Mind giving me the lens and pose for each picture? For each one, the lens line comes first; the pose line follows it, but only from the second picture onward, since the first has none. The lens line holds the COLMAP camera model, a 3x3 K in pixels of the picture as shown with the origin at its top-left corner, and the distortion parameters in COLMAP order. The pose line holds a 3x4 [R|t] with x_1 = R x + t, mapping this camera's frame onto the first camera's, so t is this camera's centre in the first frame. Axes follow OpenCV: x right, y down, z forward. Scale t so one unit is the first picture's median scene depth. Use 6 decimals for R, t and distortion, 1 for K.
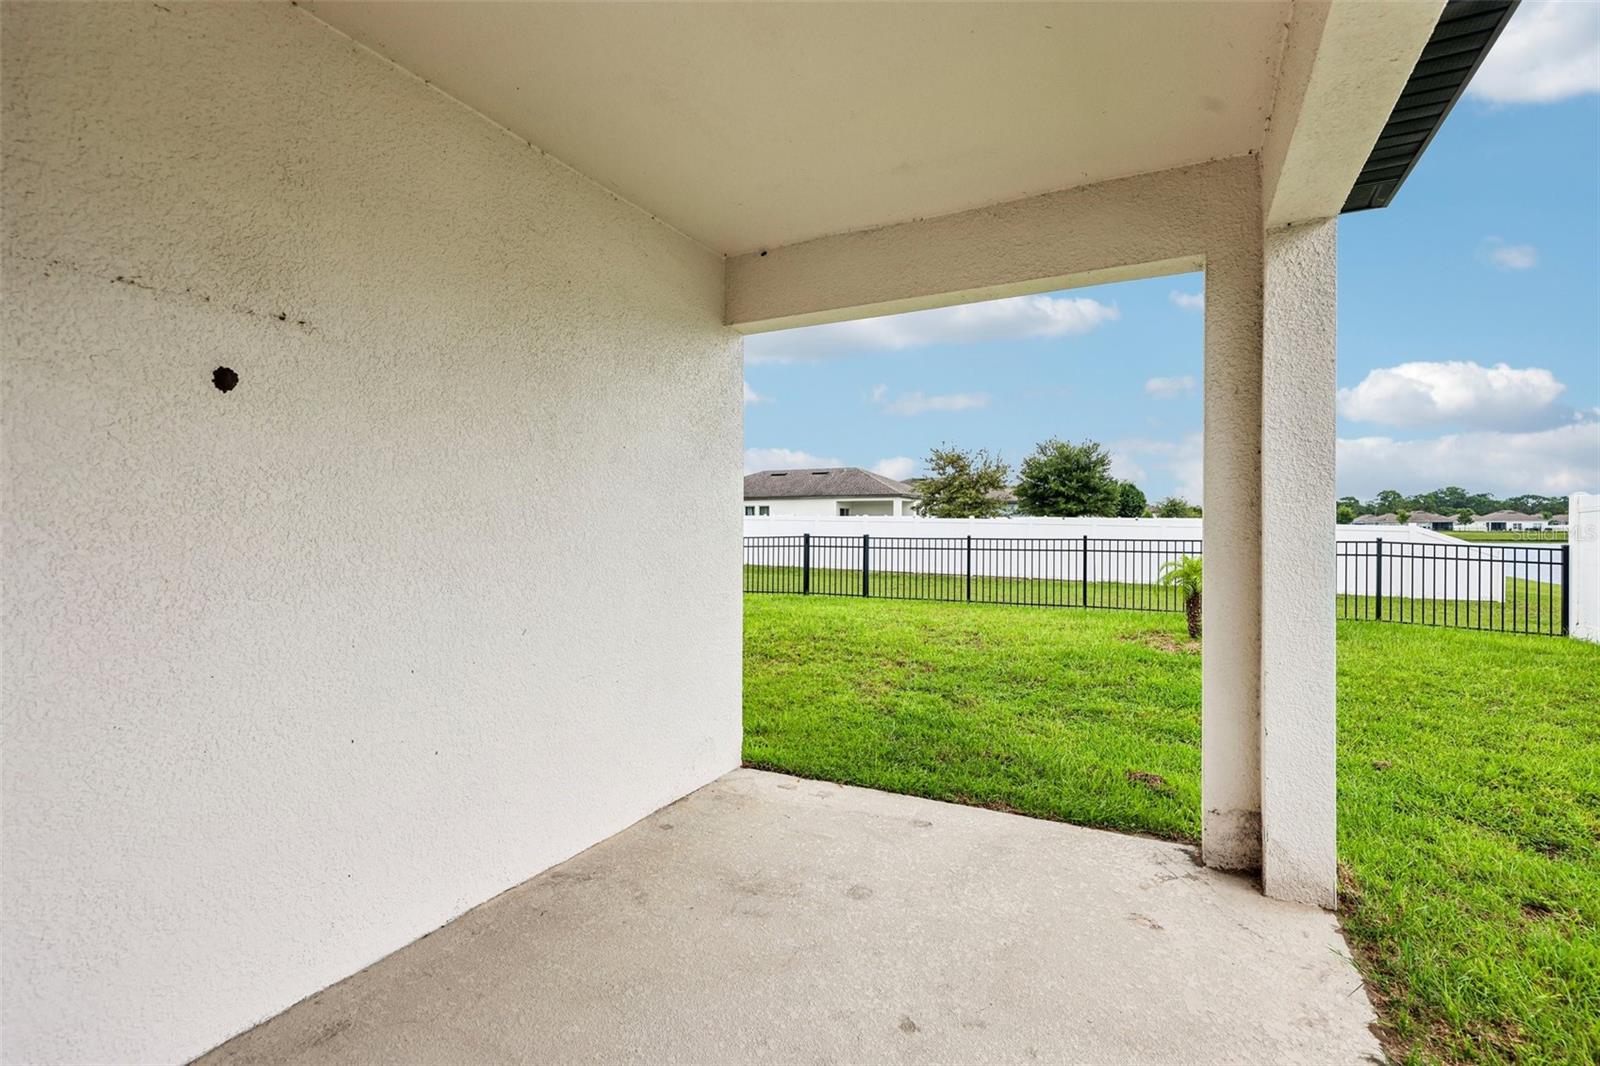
lens RADIAL K [[729.1, 0, 800.0], [0, 729.1, 533.0], [0, 0, 1]] dist [-0.001439, -0.000333]
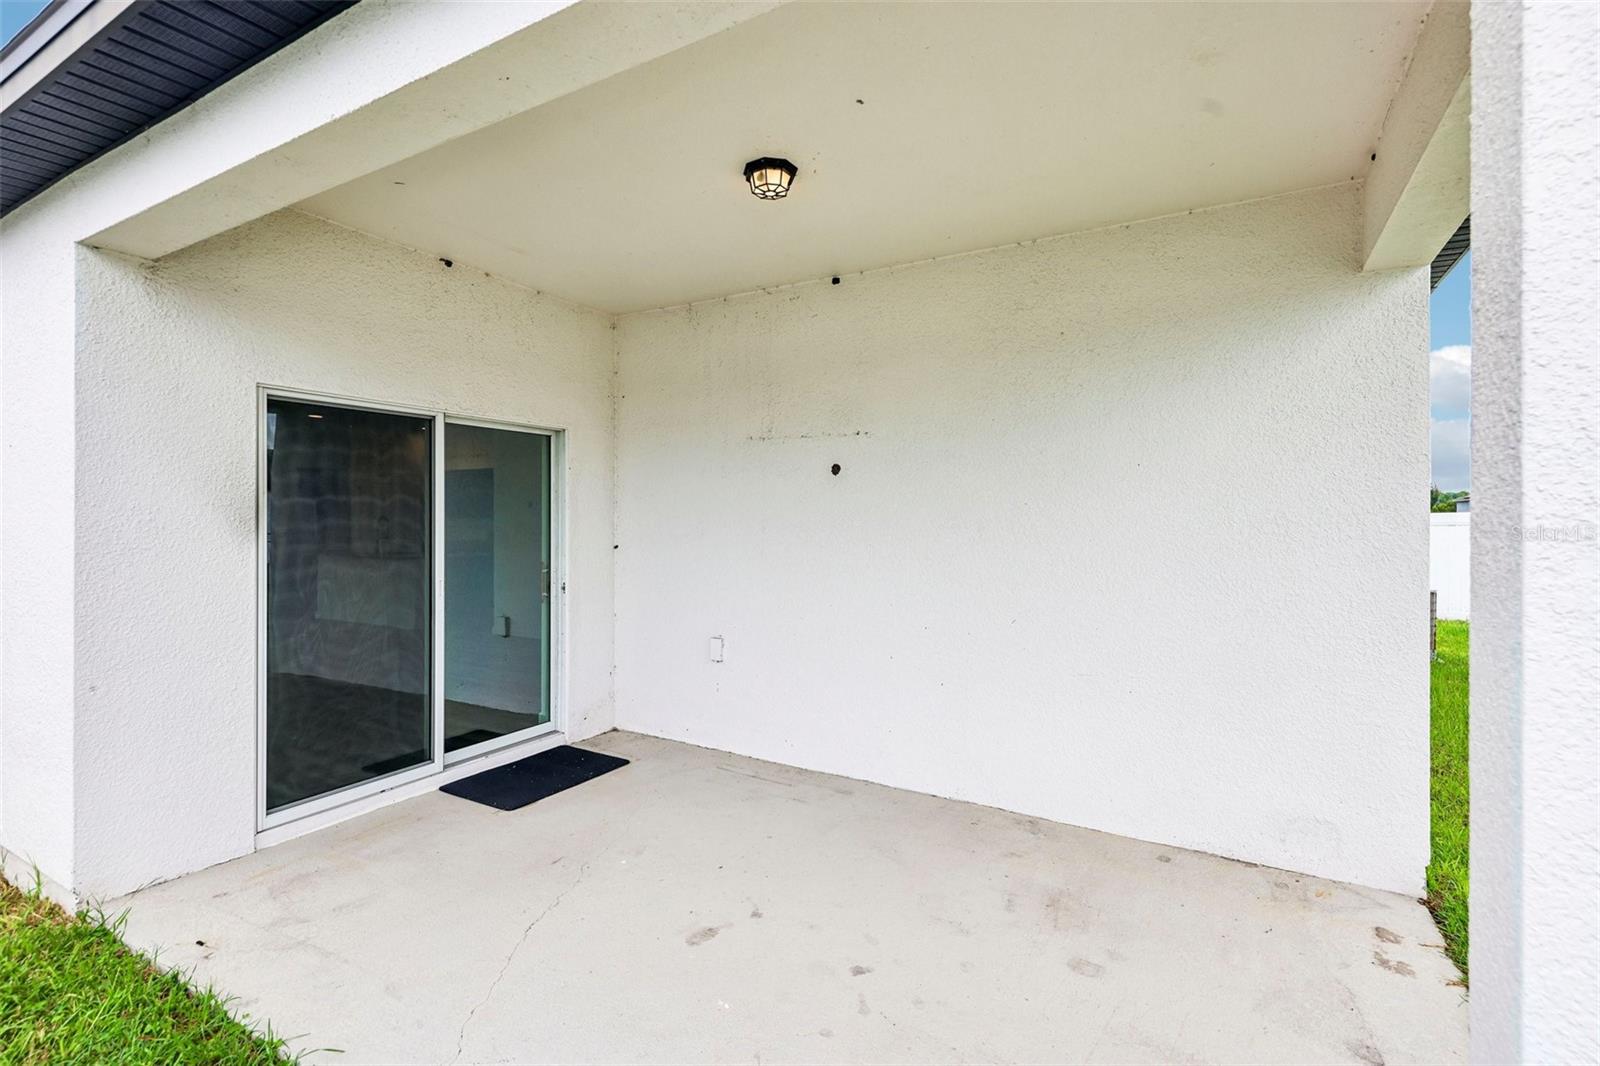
lens RADIAL K [[735.7, 0, 800.0], [0, 735.7, 533.0], [0, 0, 1]] dist [0.001953, 0.000156]
pose [[-0.053288, 0.017149, -0.998432, 0.187511], [-0.013033, 0.999755, 0.017868, -0.007796], [0.998494, 0.013964, -0.053051, 0.134272]]
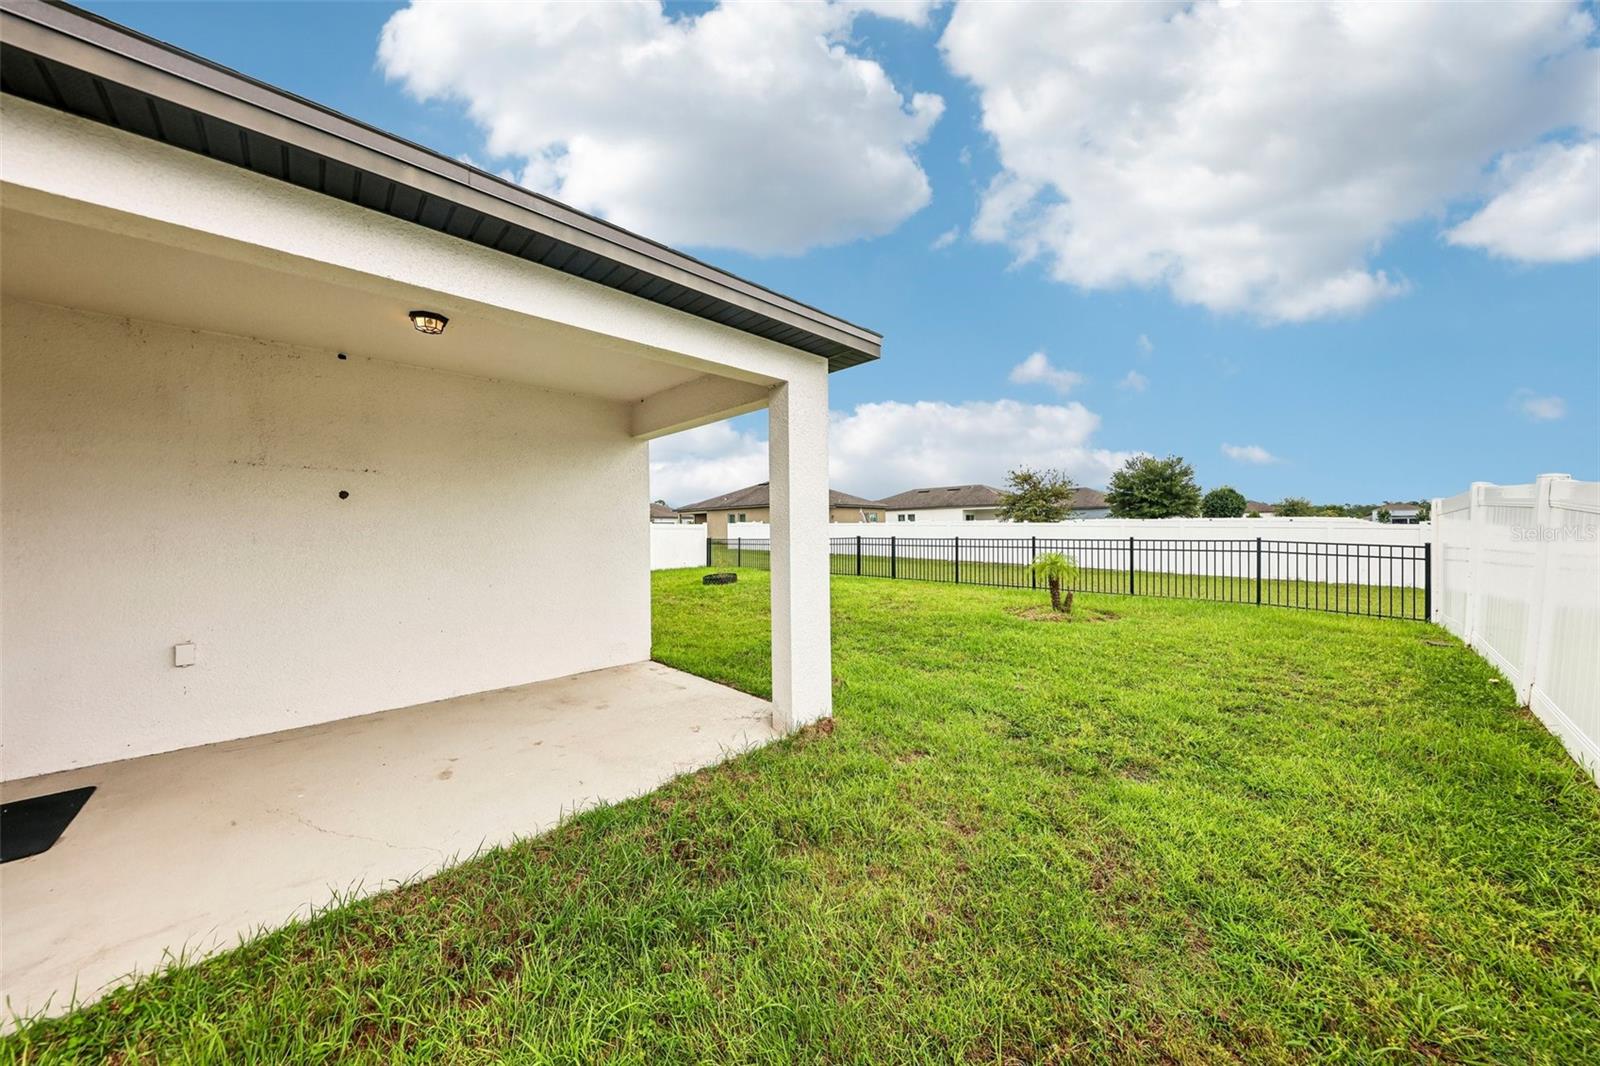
lens RADIAL K [[518.7, 0, 800.0], [0, 518.7, 533.0], [0, 0, 1]] dist [0.000896, 0.000037]
pose [[0.949611, -0.009309, -0.313294, 0.218131], [0.009091, 0.999956, -0.002156, -0.003949], [0.313300, -0.000801, 0.949654, -0.056188]]
